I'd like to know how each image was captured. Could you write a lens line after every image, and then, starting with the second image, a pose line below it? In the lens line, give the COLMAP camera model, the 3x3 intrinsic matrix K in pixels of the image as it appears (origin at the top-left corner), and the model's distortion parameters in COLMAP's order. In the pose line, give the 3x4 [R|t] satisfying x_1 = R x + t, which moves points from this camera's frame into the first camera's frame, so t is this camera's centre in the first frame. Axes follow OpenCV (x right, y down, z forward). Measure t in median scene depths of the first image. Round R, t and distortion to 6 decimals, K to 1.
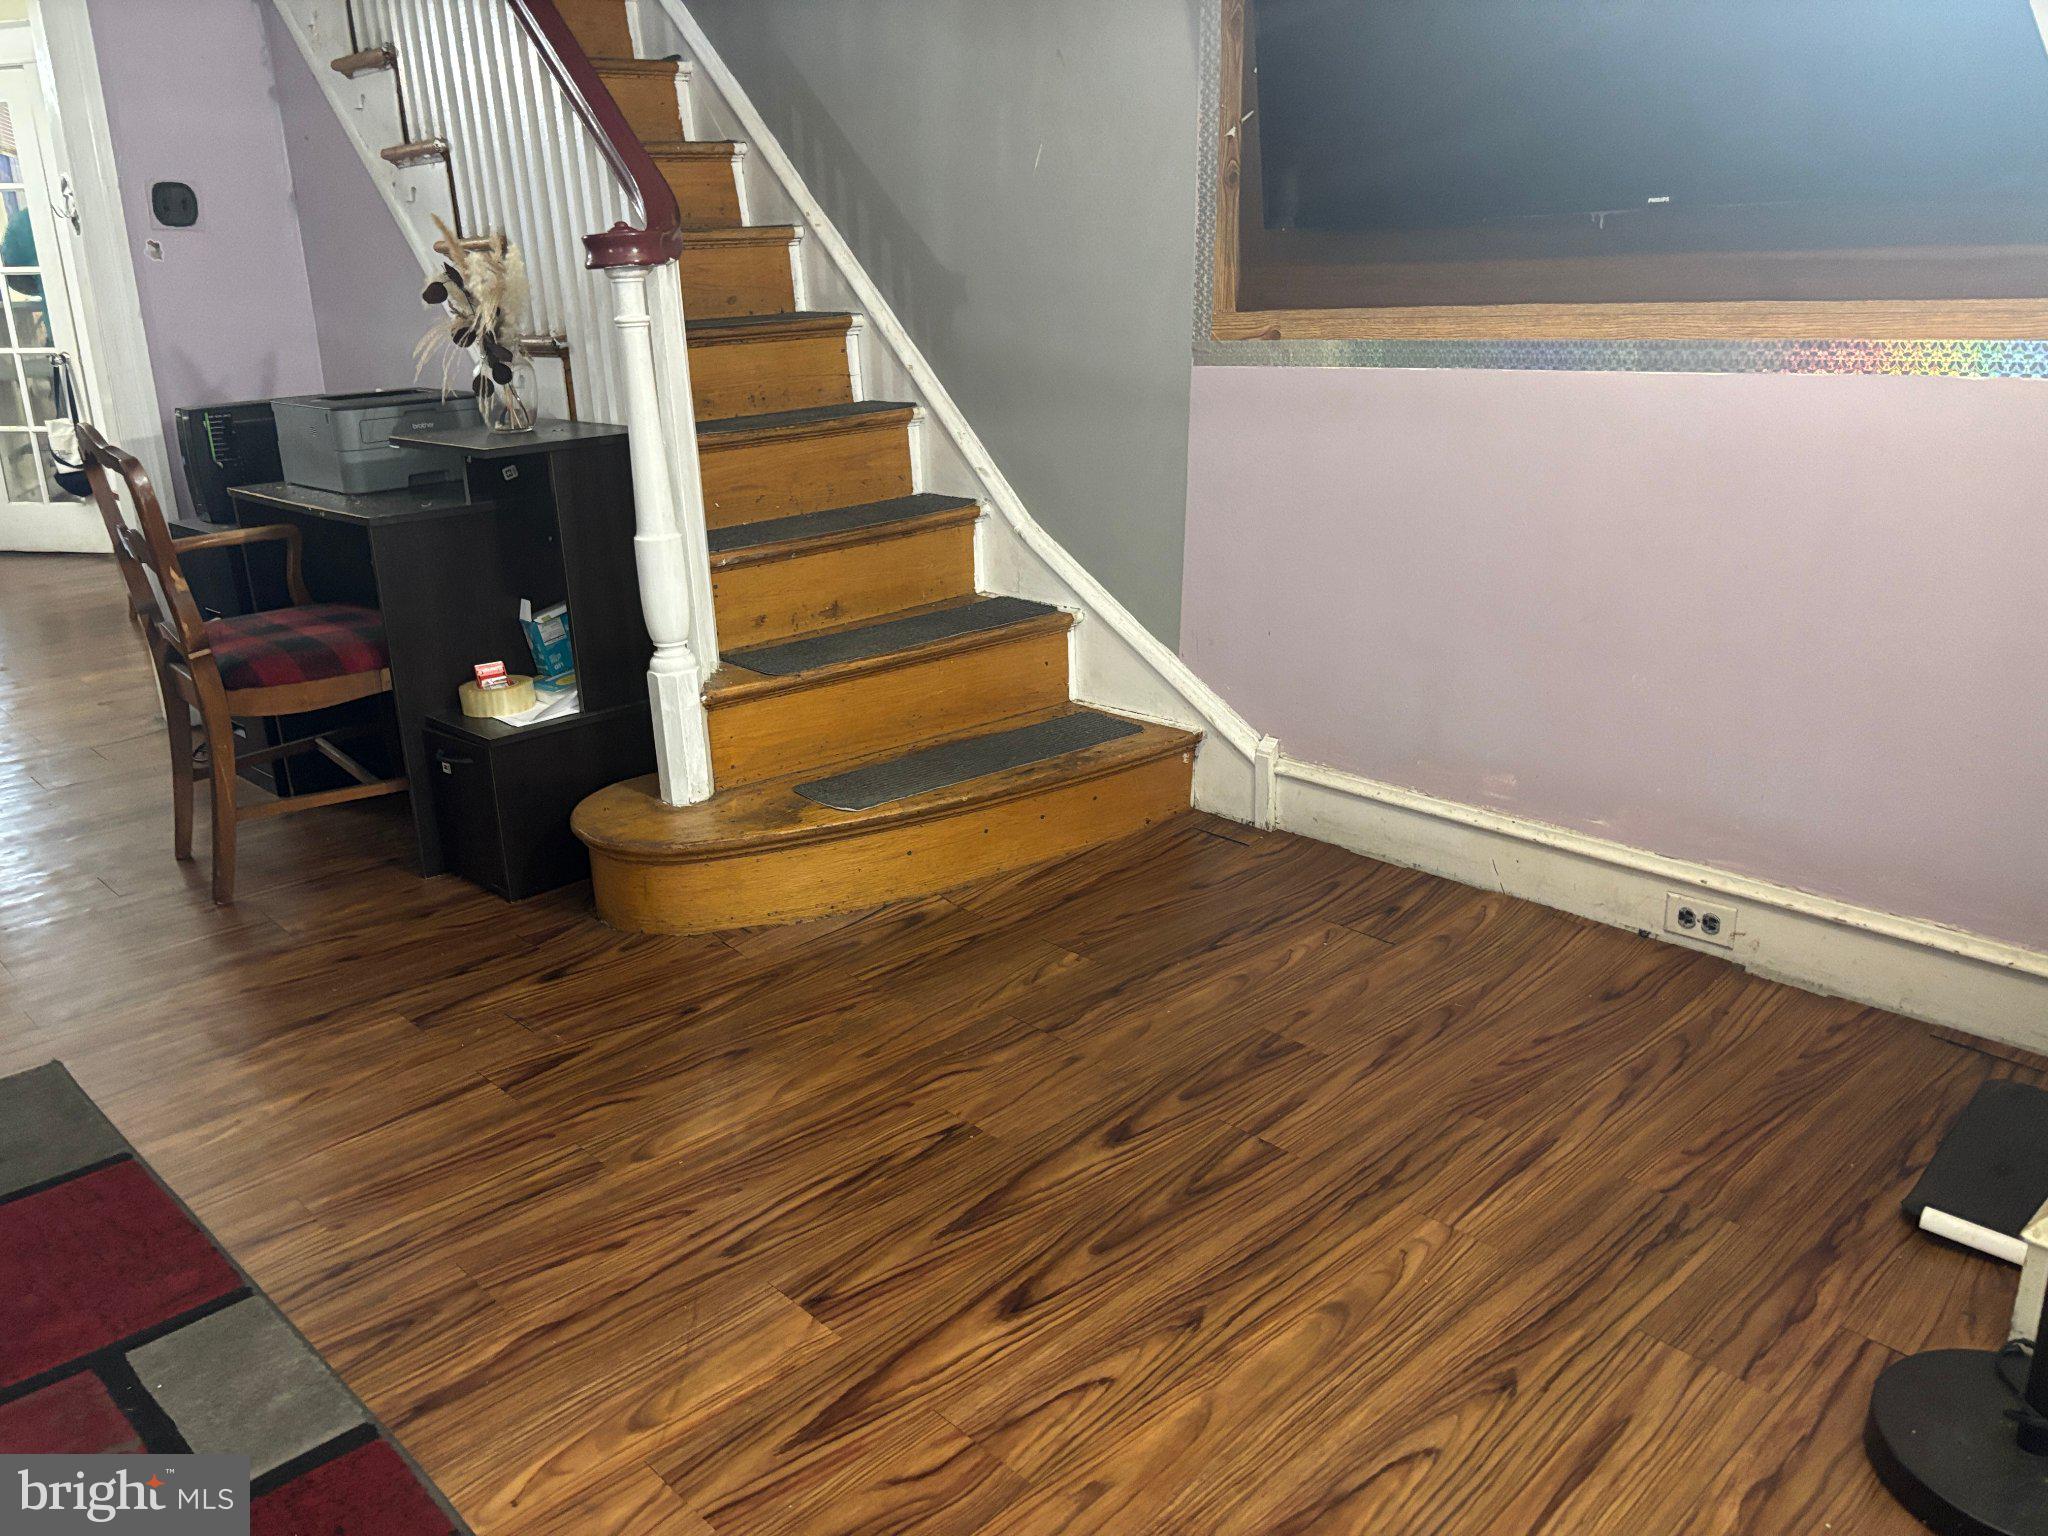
lens RADIAL K [[1548.7, 0, 1009.7], [0, 1548.7, 769.2], [0, 0, 1]] dist [0.060583, -0.073277]
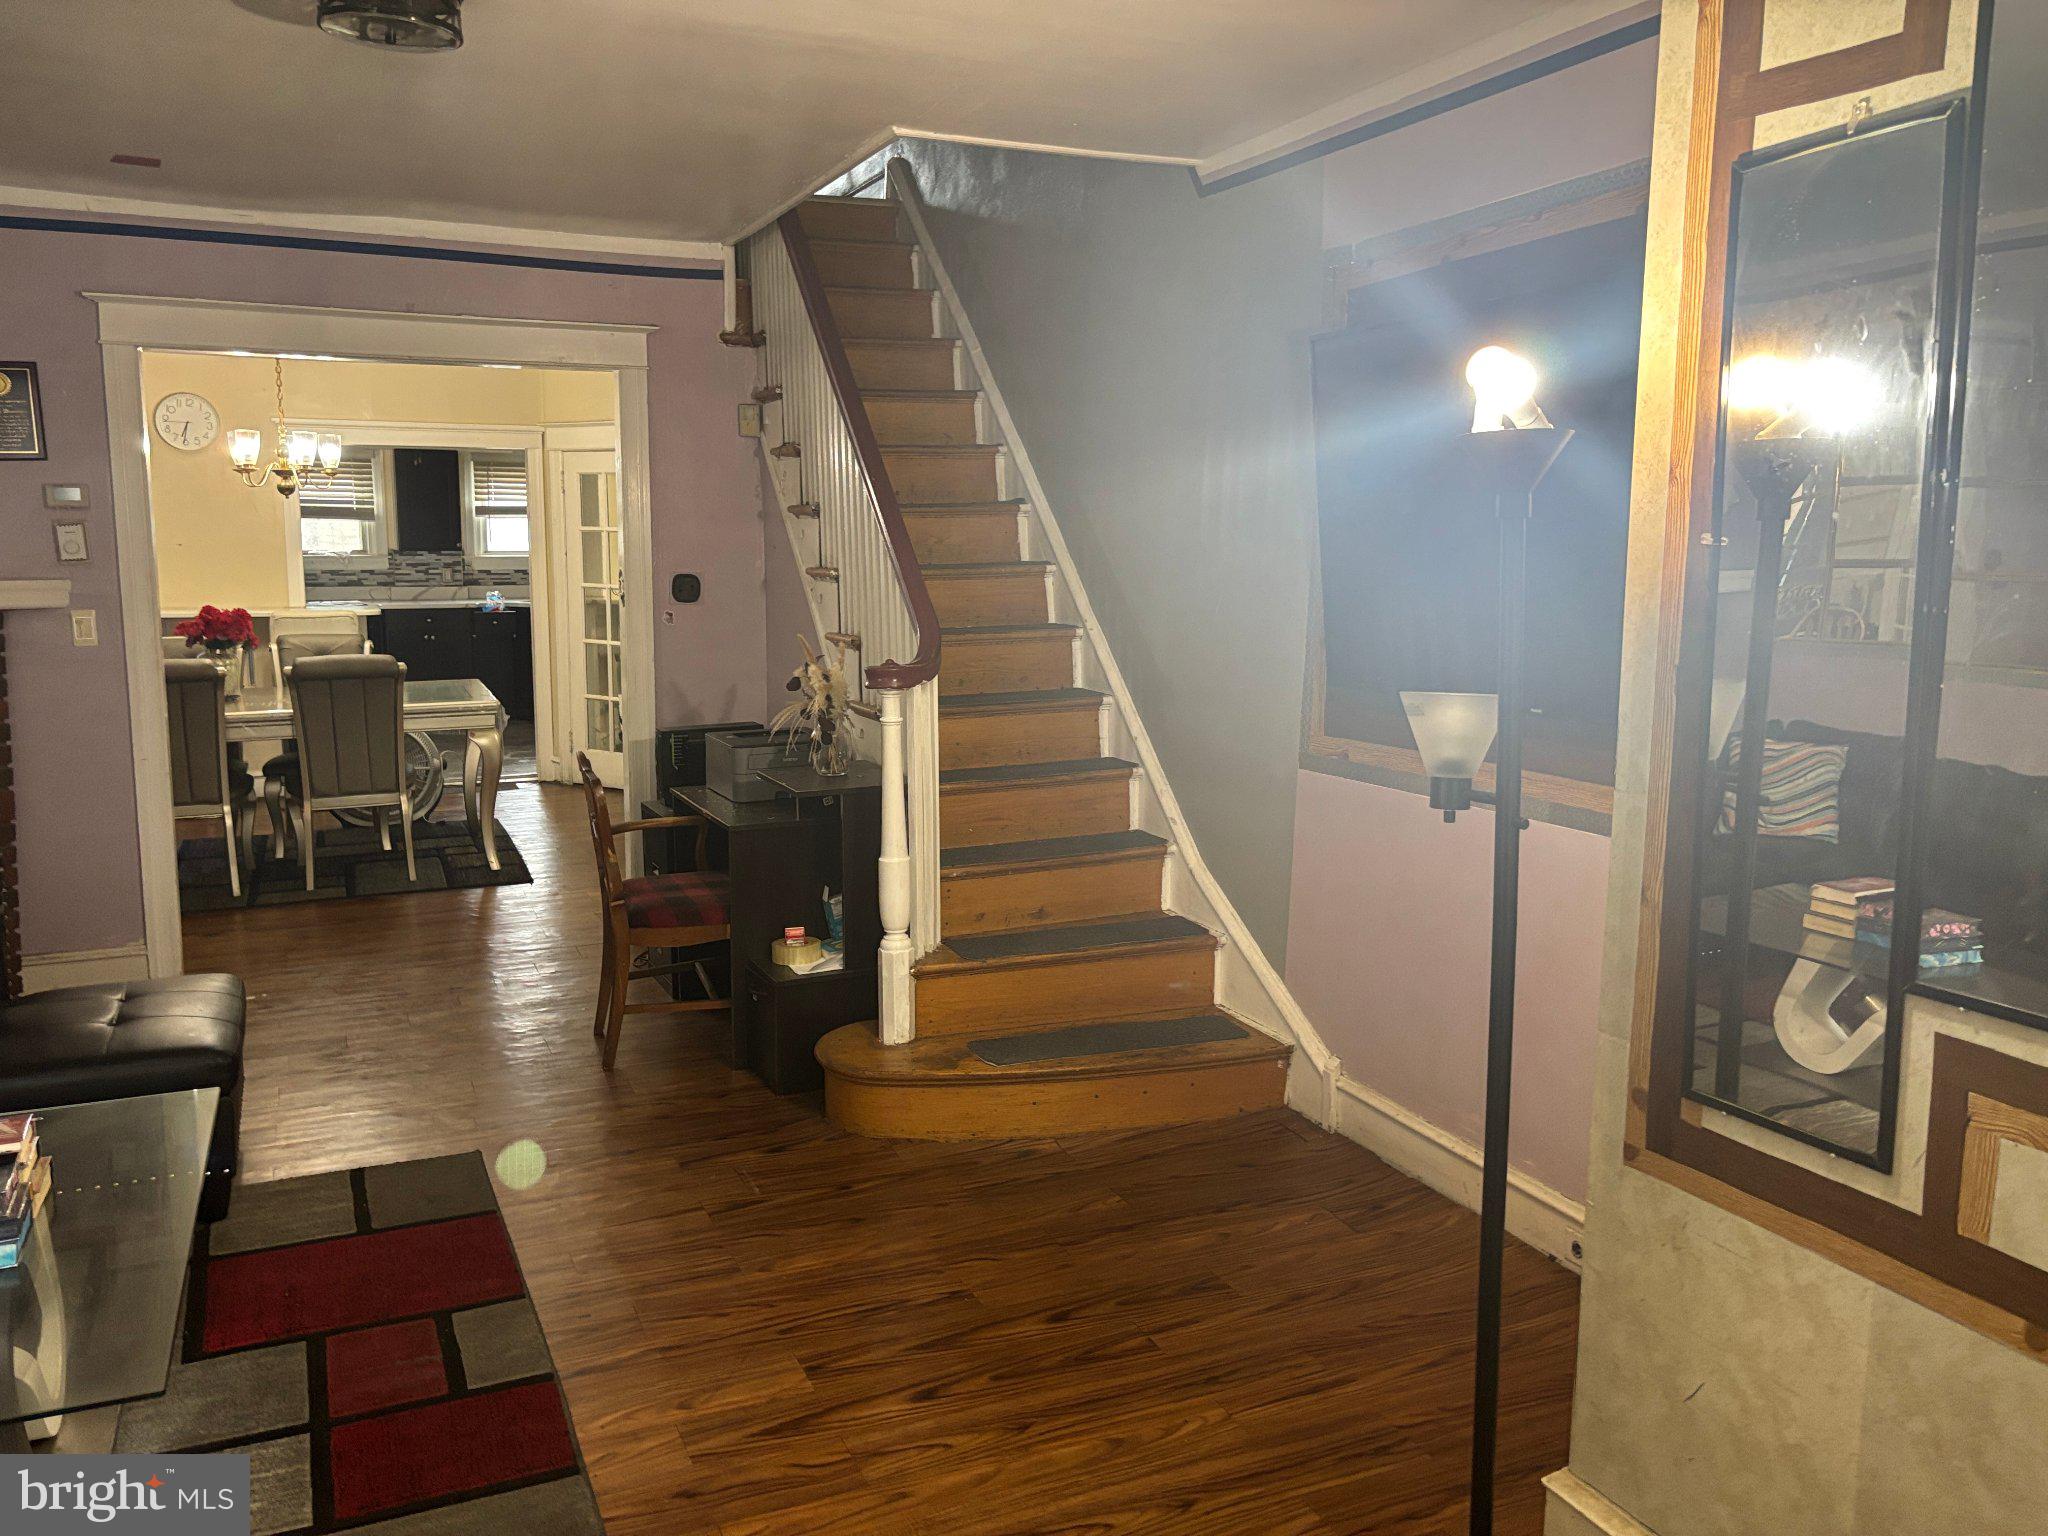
lens RADIAL K [[1558.0, 0, 996.0], [0, 1558.0, 766.7], [0, 0, 1]] dist [0.105477, -0.125757]
pose [[0.939808, 0.083616, -0.331314, 0.344600], [-0.135198, 0.981467, -0.135805, -0.046294], [0.313818, 0.172424, 0.933696, -0.363922]]
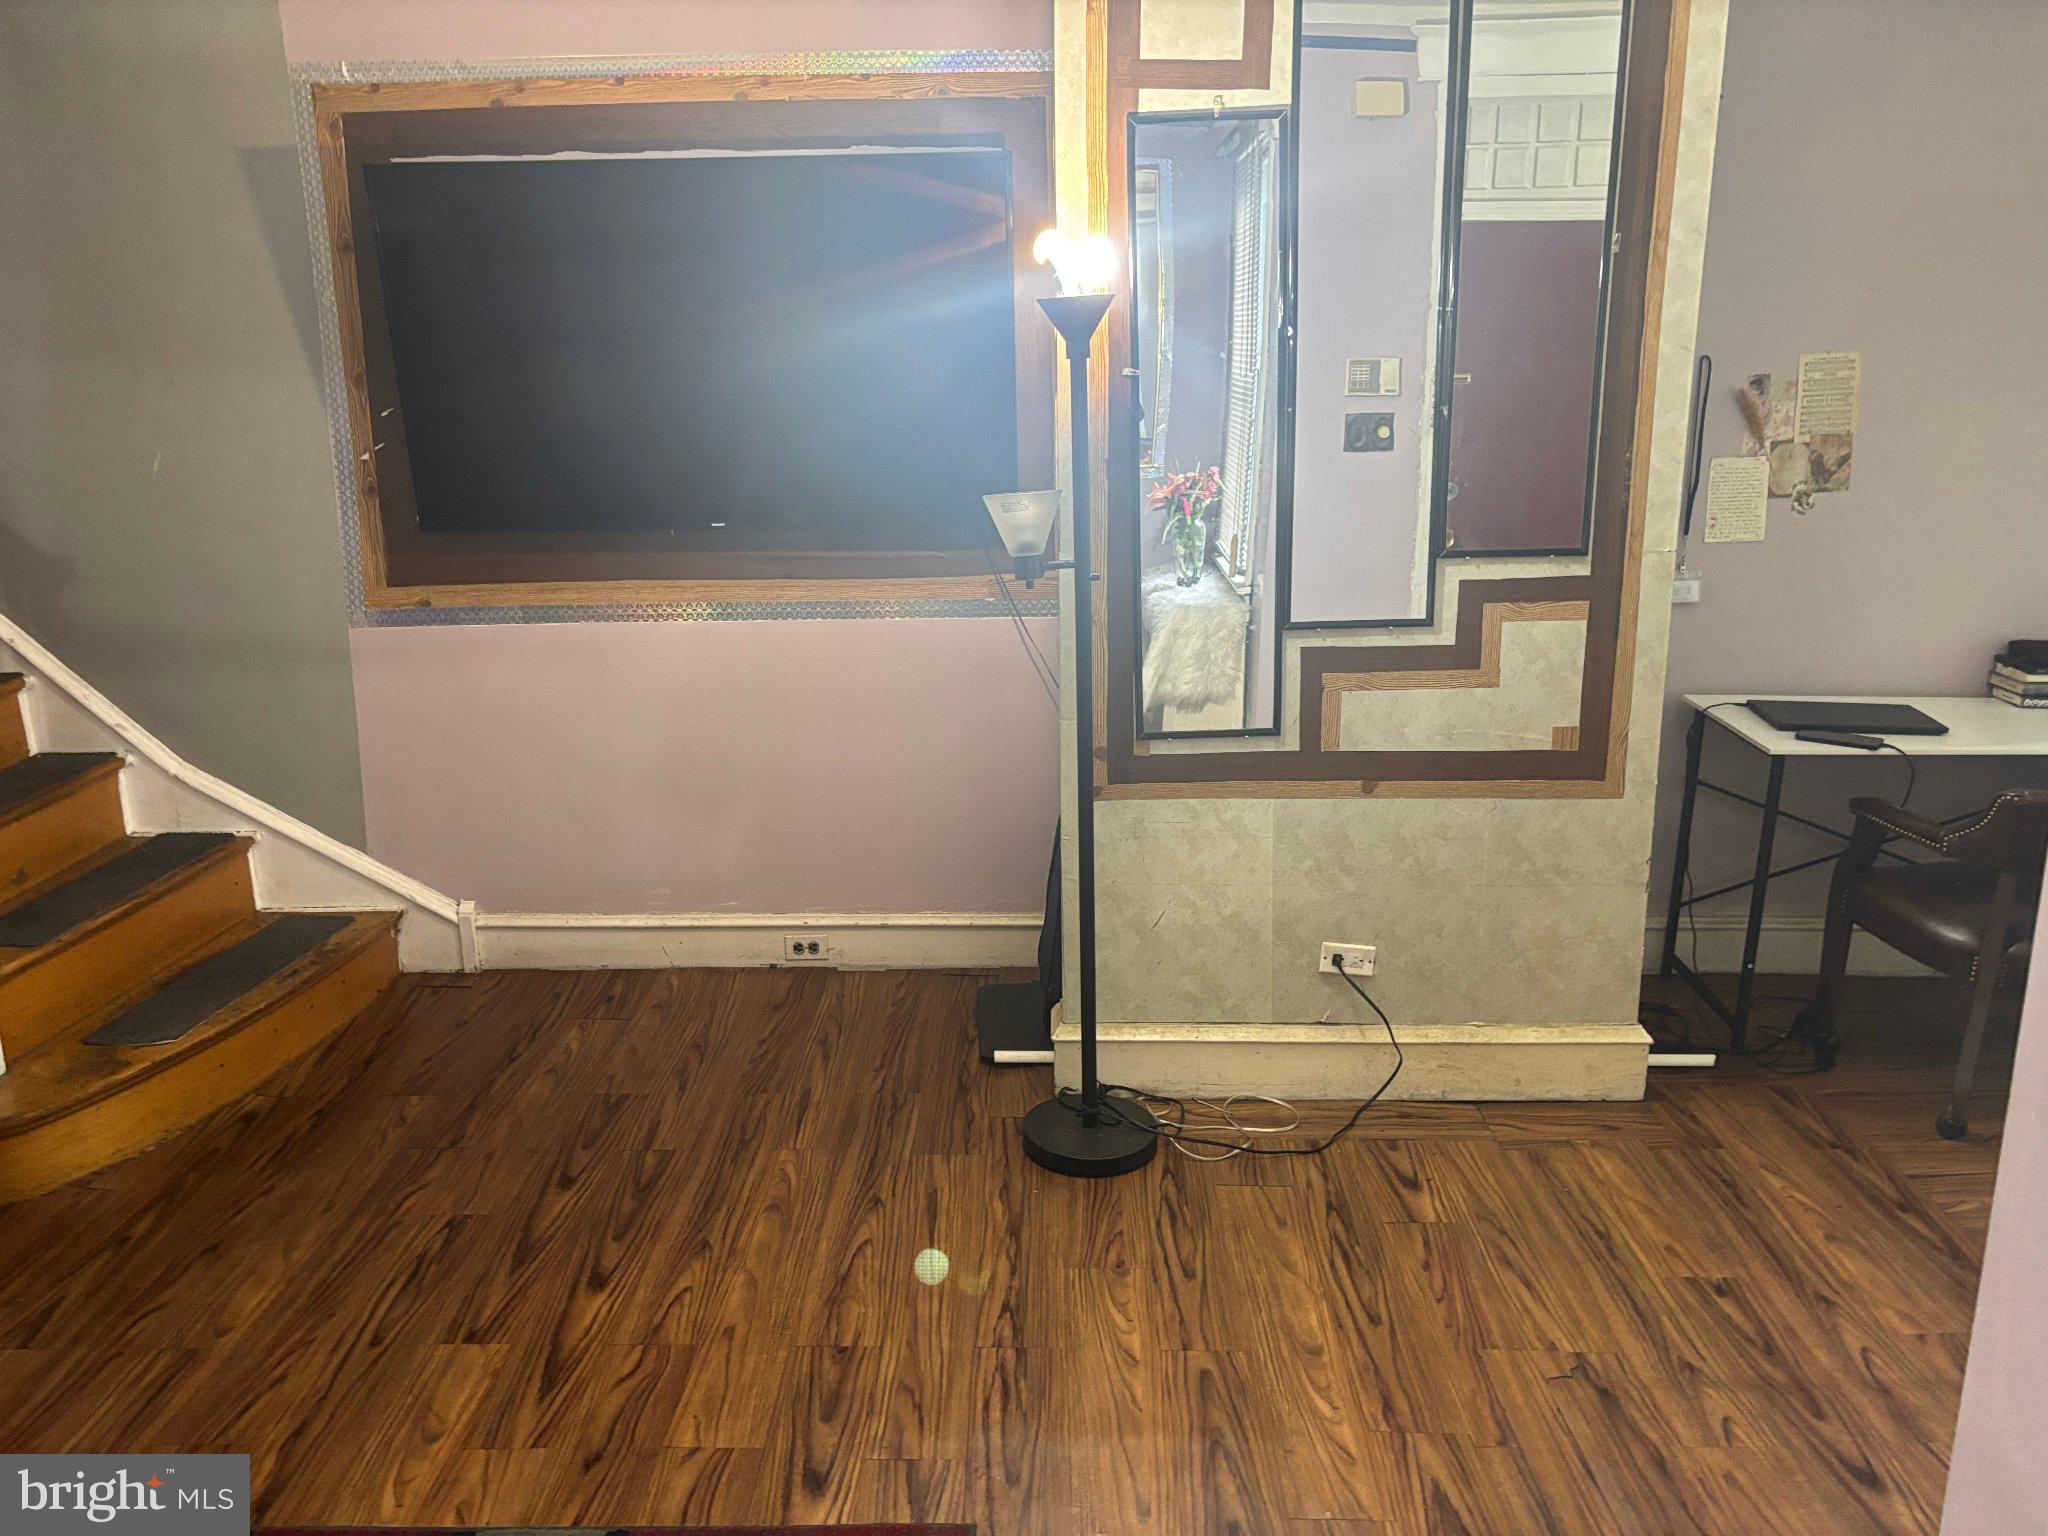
lens RADIAL K [[1546.5, 0, 1025.8], [0, 1546.5, 762.4], [0, 0, 1]] dist [0.001002, 0.007692]
pose [[0.694127, -0.159473, 0.701966, -0.434788], [0.213699, 0.976842, 0.010607, -0.052110], [-0.687401, 0.142647, 0.712132, -0.280247]]
